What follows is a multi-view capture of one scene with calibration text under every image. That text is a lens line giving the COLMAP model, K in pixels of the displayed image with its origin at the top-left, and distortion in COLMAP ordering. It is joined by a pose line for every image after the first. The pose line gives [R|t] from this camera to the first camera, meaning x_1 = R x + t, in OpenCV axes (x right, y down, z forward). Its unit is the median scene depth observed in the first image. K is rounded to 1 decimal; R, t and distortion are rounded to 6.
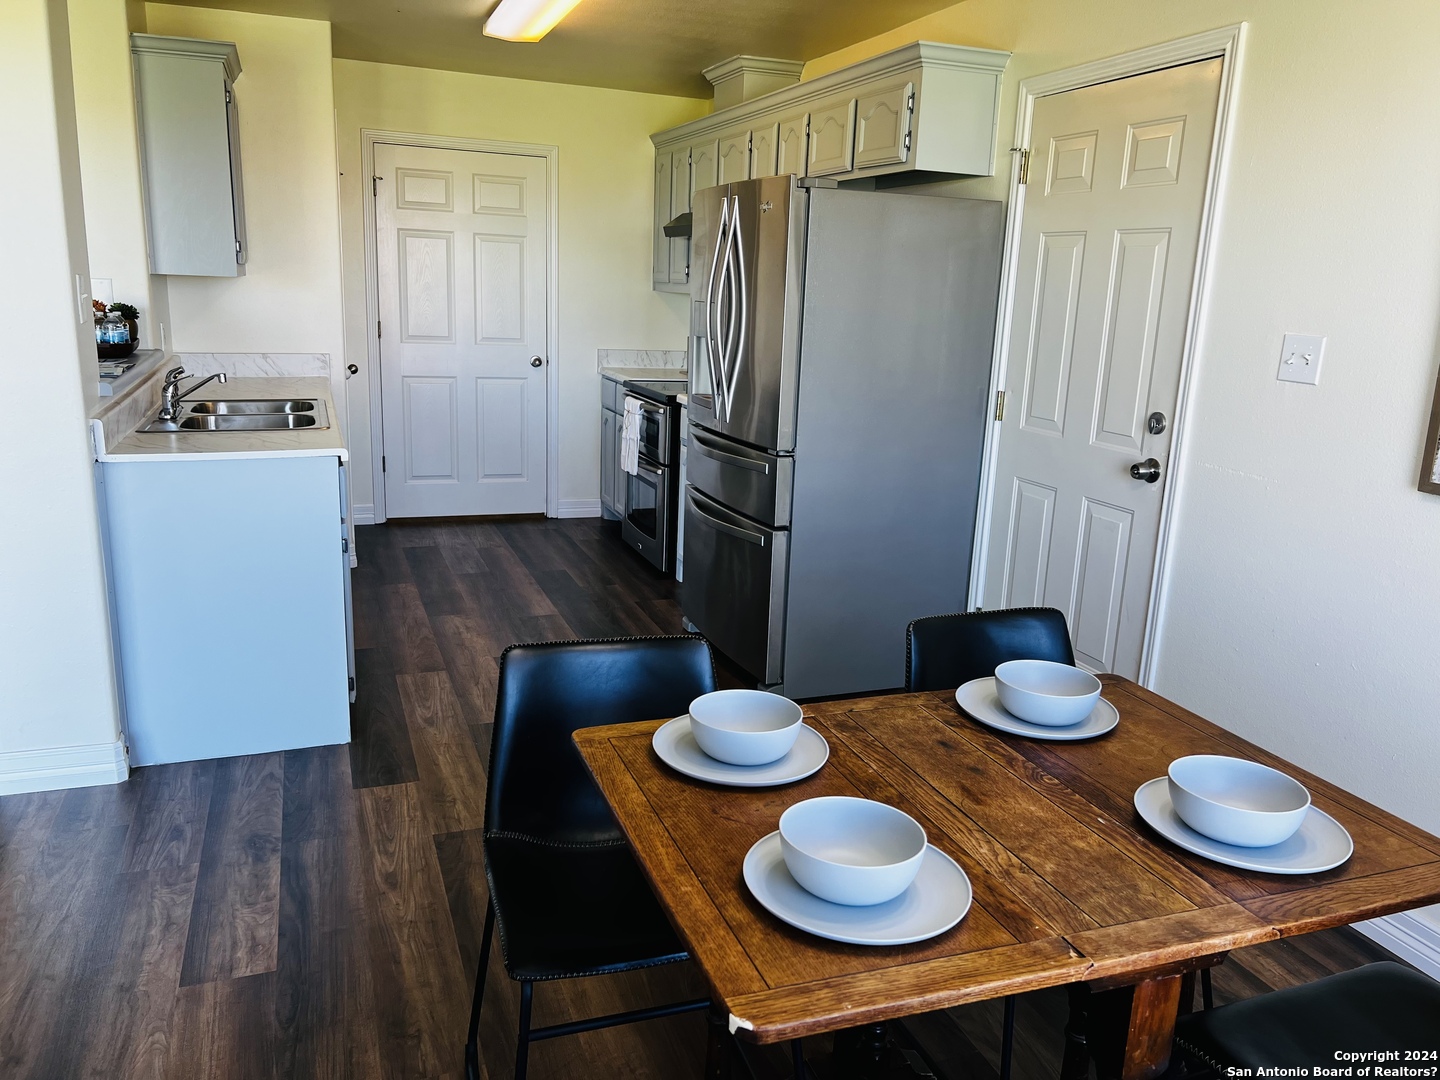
lens RADIAL K [[1079.2, 0, 722.0], [0, 1079.2, 533.6], [0, 0, 1]] dist [0.063318, -0.073253]
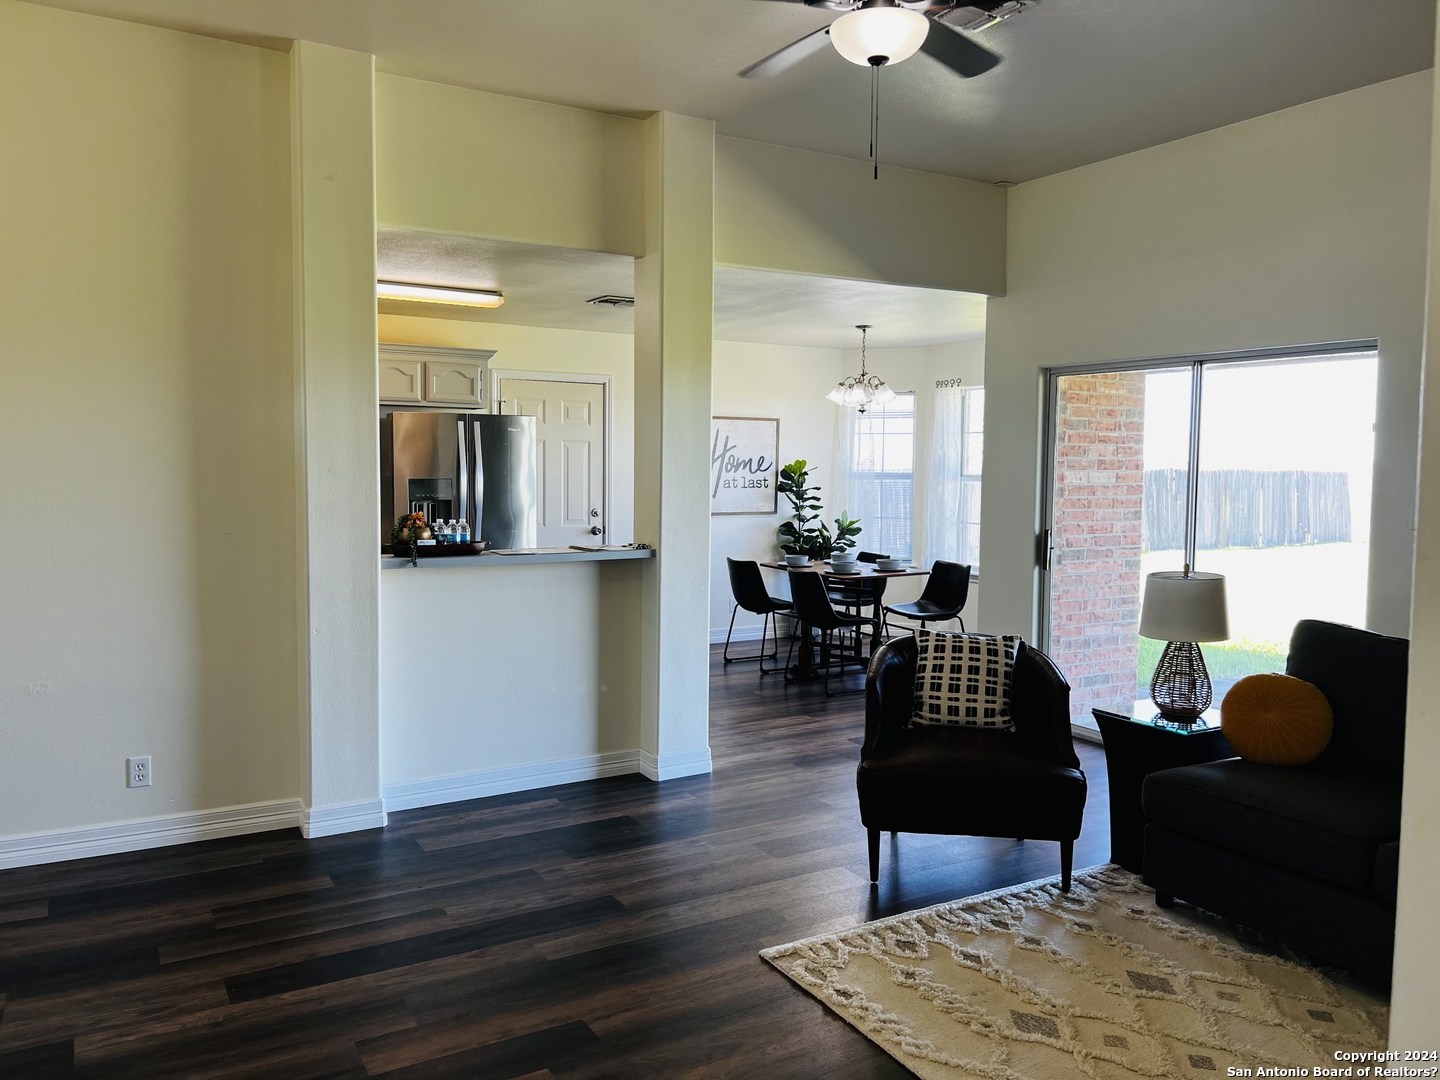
lens RADIAL K [[1079.2, 0, 716.7], [0, 1079.2, 540.5], [0, 0, 1]] dist [0.063318, -0.073253]
pose [[-0.150731, -0.120105, 0.981252, -1.202693], [0.199722, 0.968425, 0.149214, -0.200162], [-0.968190, 0.218469, -0.121984, 0.574400]]
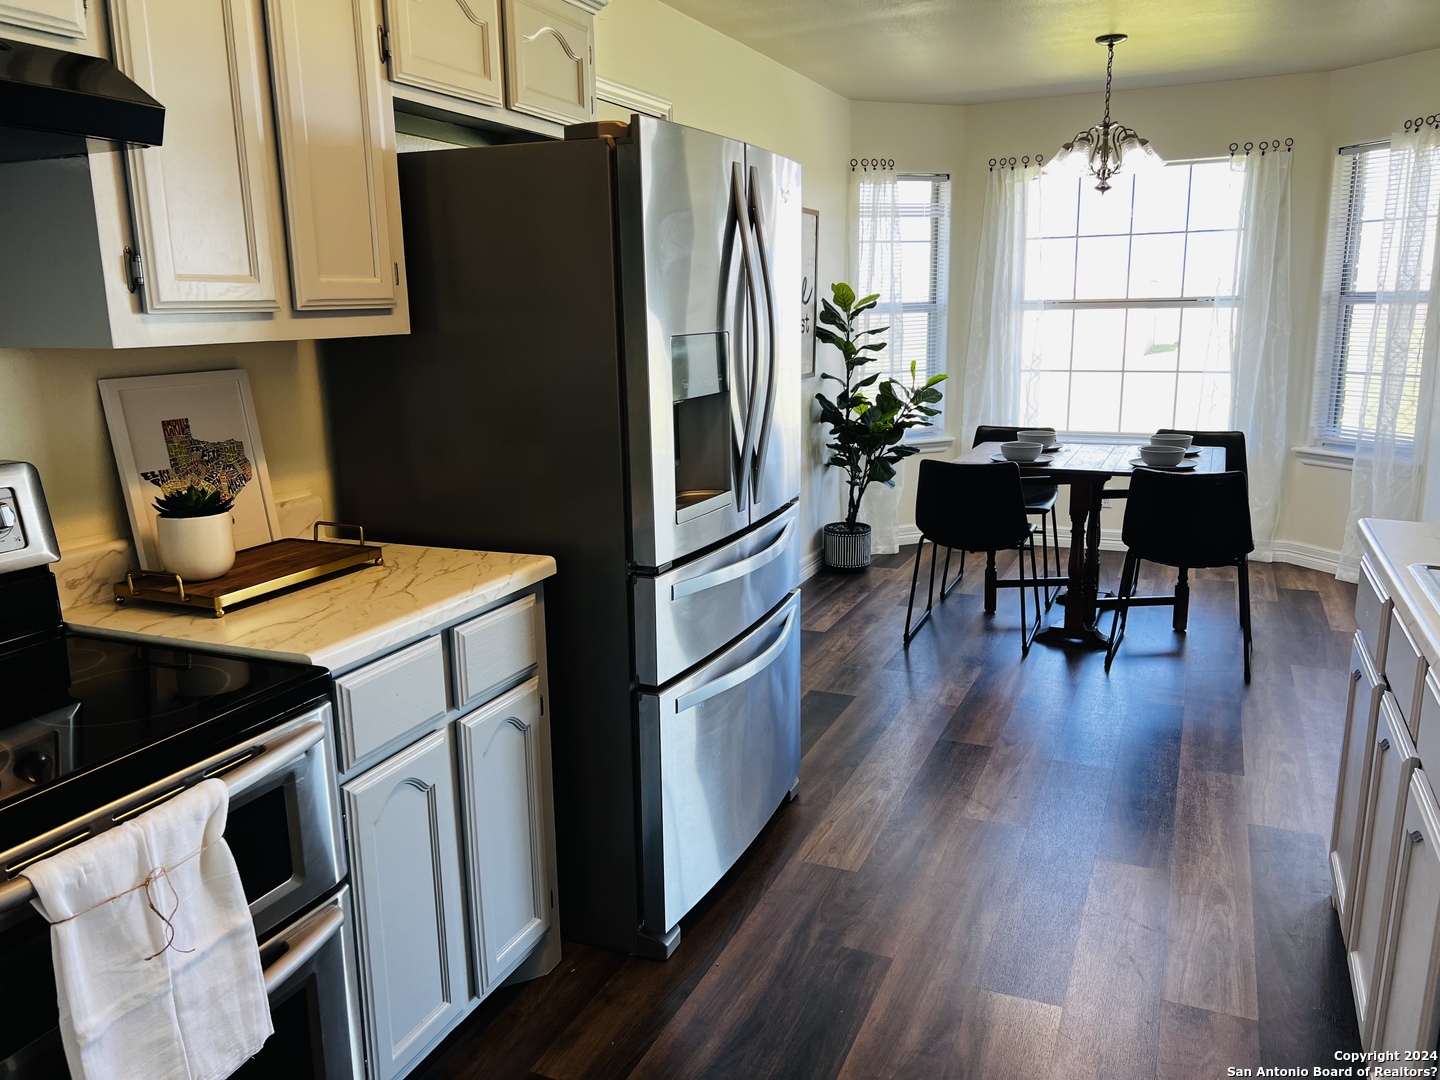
lens RADIAL K [[1079.2, 0, 724.7], [0, 1079.2, 533.6], [0, 0, 1]] dist [0.063318, -0.073253]
pose [[-0.713312, -0.181184, 0.677021, -0.298172], [0.138467, 0.910531, 0.389565, -0.239638], [-0.687032, 0.371627, -0.624405, 0.980093]]
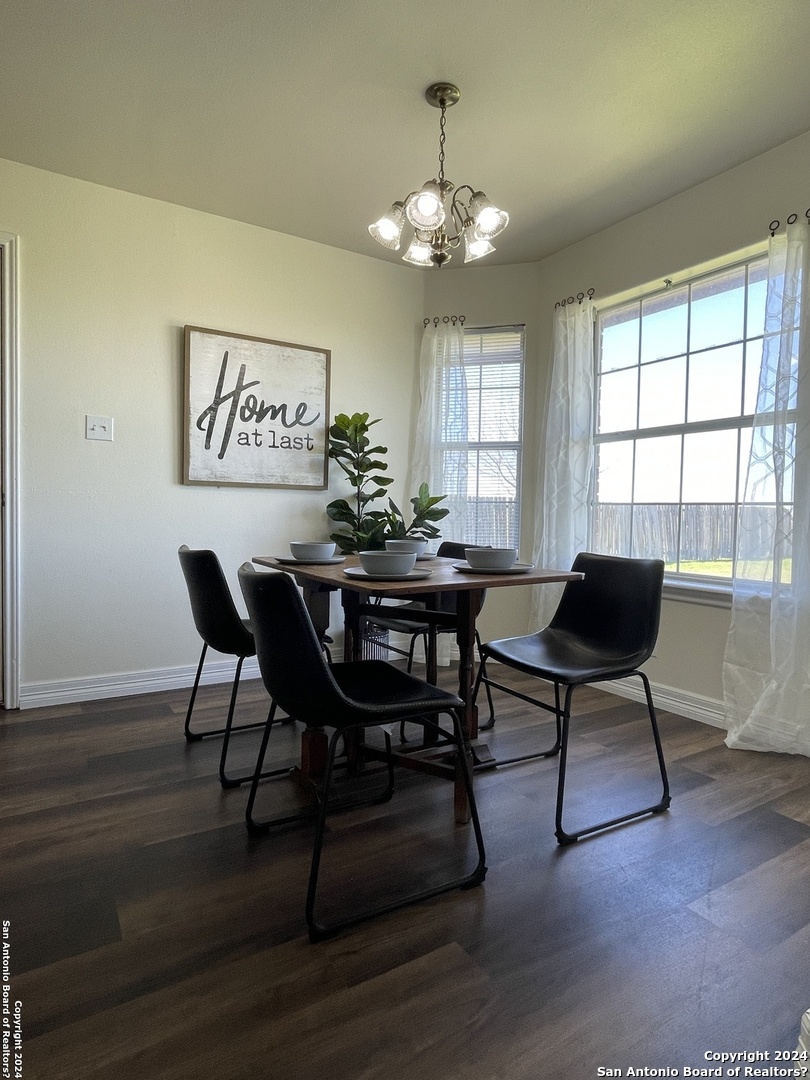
lens RADIAL K [[598.6, 0, 410.7], [0, 598.6, 538.7], [0, 0, 1]] dist [-0.002140, -0.006593]
pose [[-0.186554, -0.091962, 0.978131, -0.296526], [0.186455, 0.974200, 0.127154, -0.002295], [-0.964589, 0.206098, -0.164594, 0.322402]]
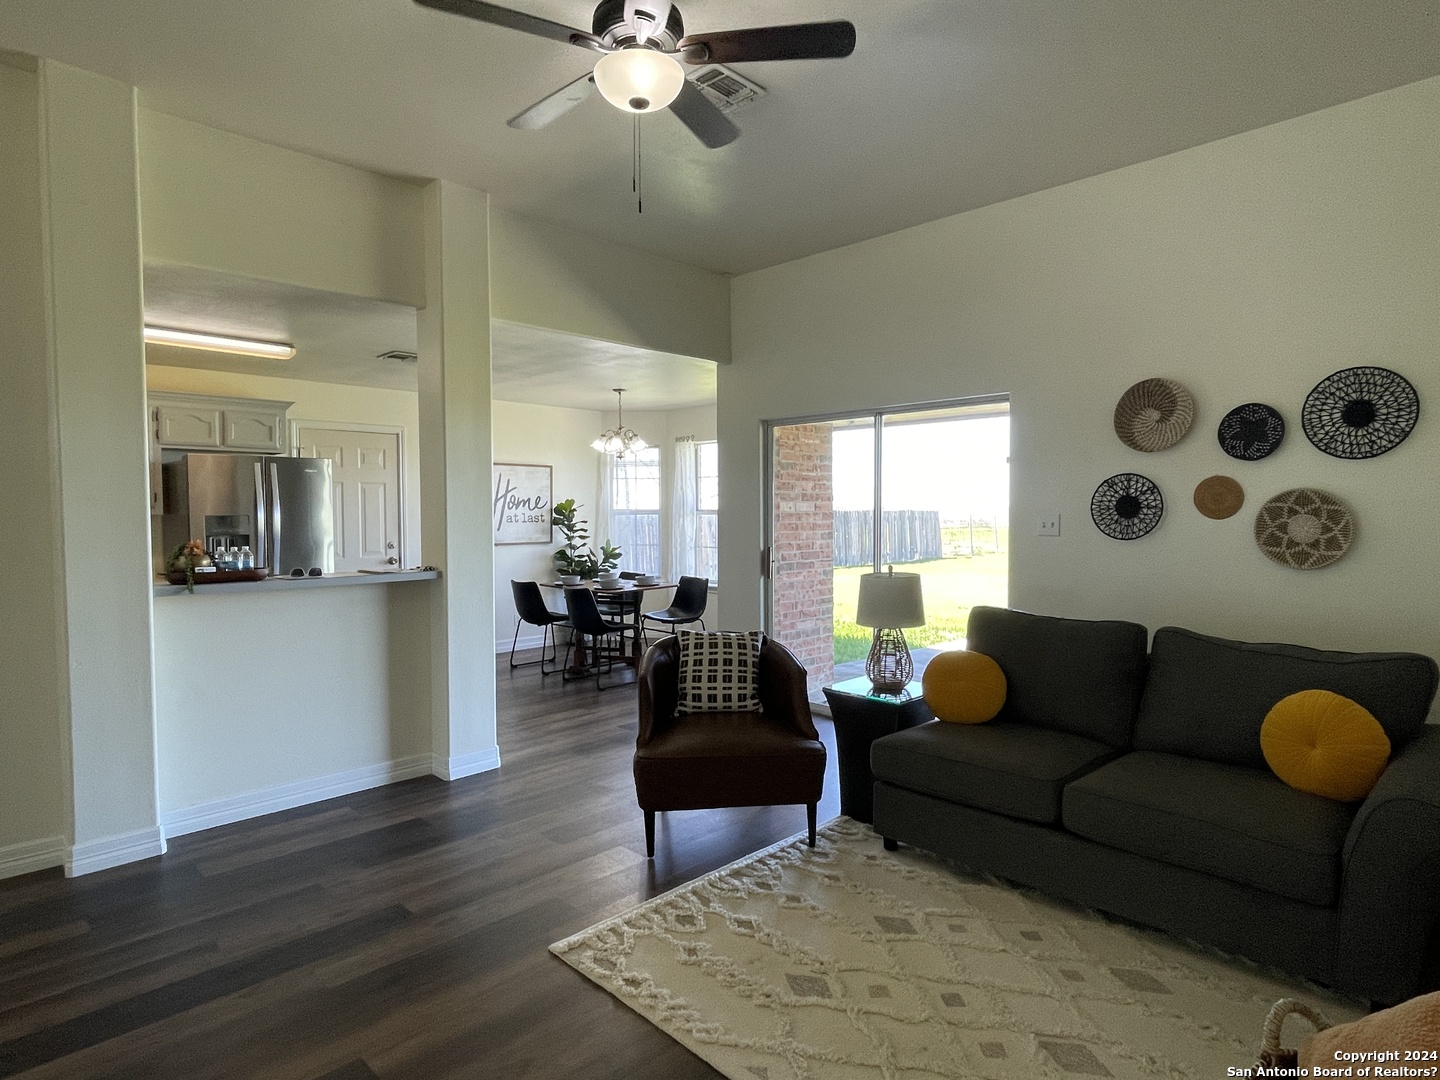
lens RADIAL K [[798.2, 0, 713.1], [0, 798.2, 548.4], [0, 0, 1]] dist [-0.002140, -0.006593]
pose [[-0.397309, -0.087112, 0.913541, -1.086096], [0.186711, 0.966989, 0.173411, -0.170568], [-0.898490, 0.239465, -0.367928, 0.557582]]
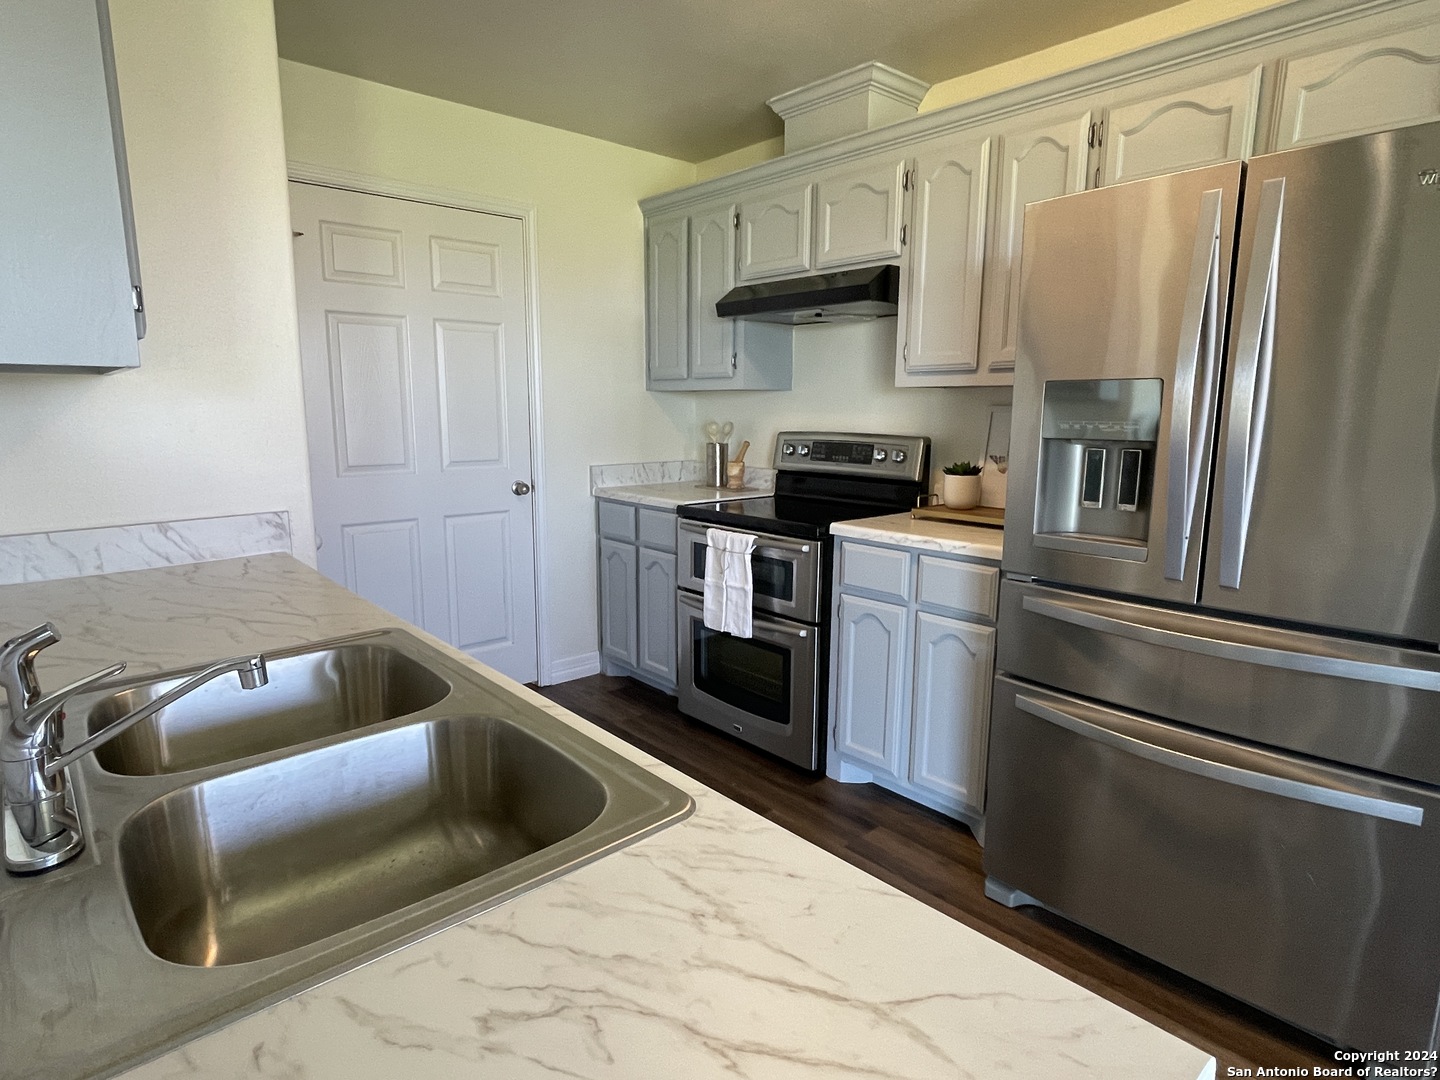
lens RADIAL K [[798.2, 0, 714.8], [0, 798.2, 546.1], [0, 0, 1]] dist [-0.002140, -0.006593]
pose [[0.936540, -0.098690, 0.336382, -0.256385], [0.113209, 0.993287, -0.023774, -0.097796], [-0.331777, 0.060347, 0.941426, 0.471965]]
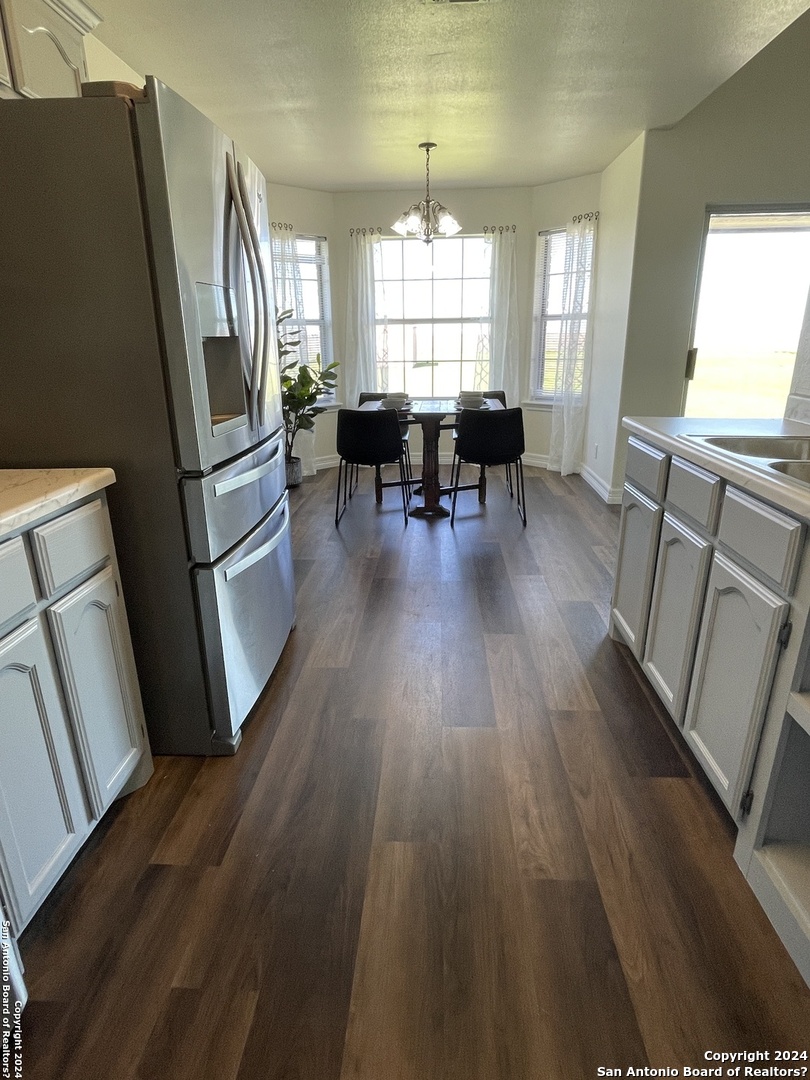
lens RADIAL K [[598.6, 0, 402.8], [0, 598.6, 536.6], [0, 0, 1]] dist [-0.002140, -0.006593]
pose [[-0.913477, -0.161038, 0.373666, -0.212446], [0.060297, 0.854631, 0.515723, -0.191396], [-0.402397, 0.493632, -0.770976, 0.949343]]
